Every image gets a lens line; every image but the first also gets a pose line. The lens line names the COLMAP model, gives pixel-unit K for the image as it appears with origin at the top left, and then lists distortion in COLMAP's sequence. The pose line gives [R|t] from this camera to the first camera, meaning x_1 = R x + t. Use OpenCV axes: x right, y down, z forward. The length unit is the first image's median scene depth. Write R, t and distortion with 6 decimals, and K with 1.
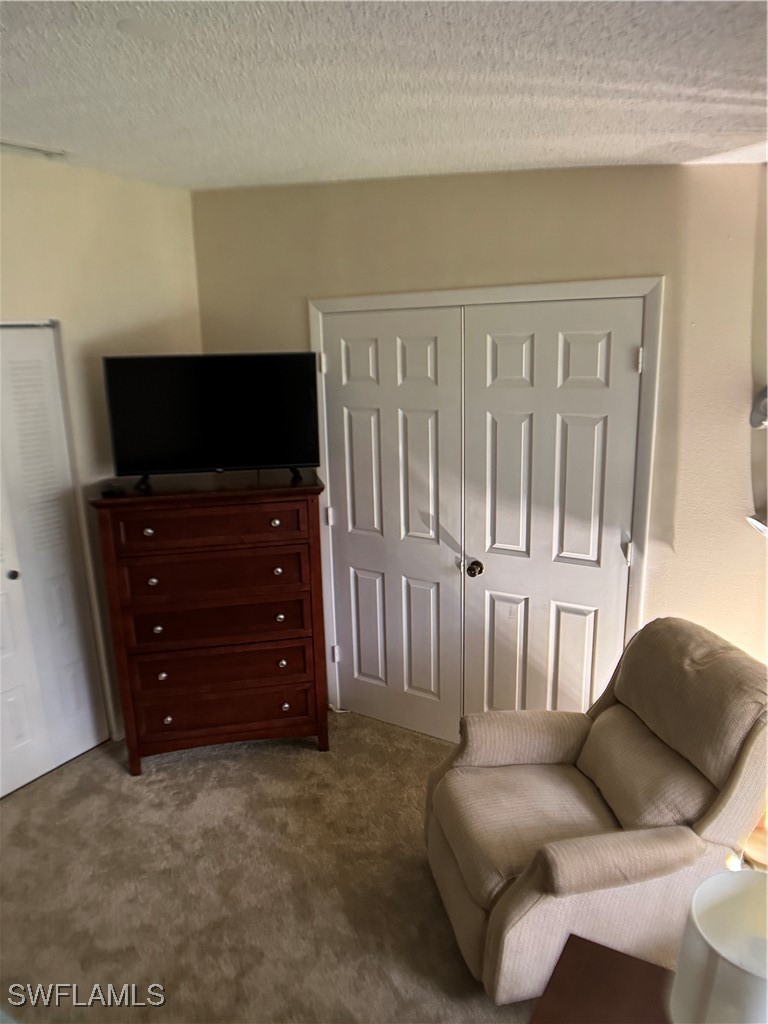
lens RADIAL K [[687.6, 0, 400.8], [0, 687.6, 510.7], [0, 0, 1]] dist [-0.080471, 0.000039]
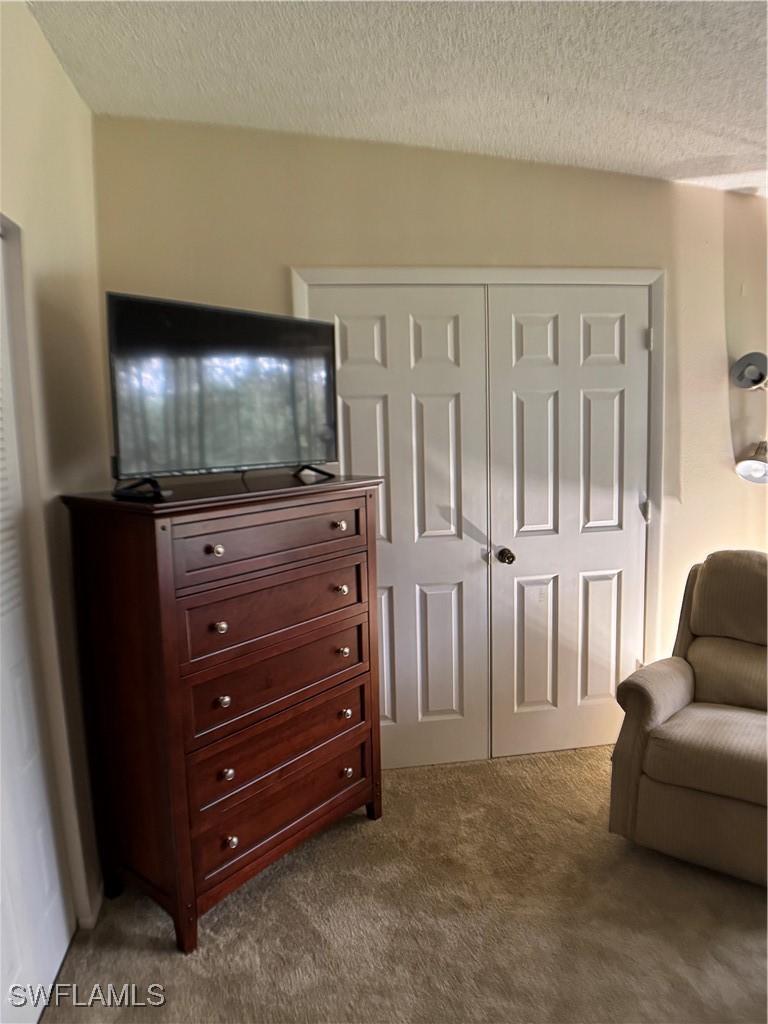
lens RADIAL K [[687.6, 0, 400.8], [0, 687.6, 510.7], [0, 0, 1]] dist [-0.080471, 0.000039]
pose [[0.769597, -0.084505, 0.632914, -0.615840], [0.163435, 0.984255, -0.067316, 0.062759], [-0.617260, 0.155247, 0.771290, 0.347040]]
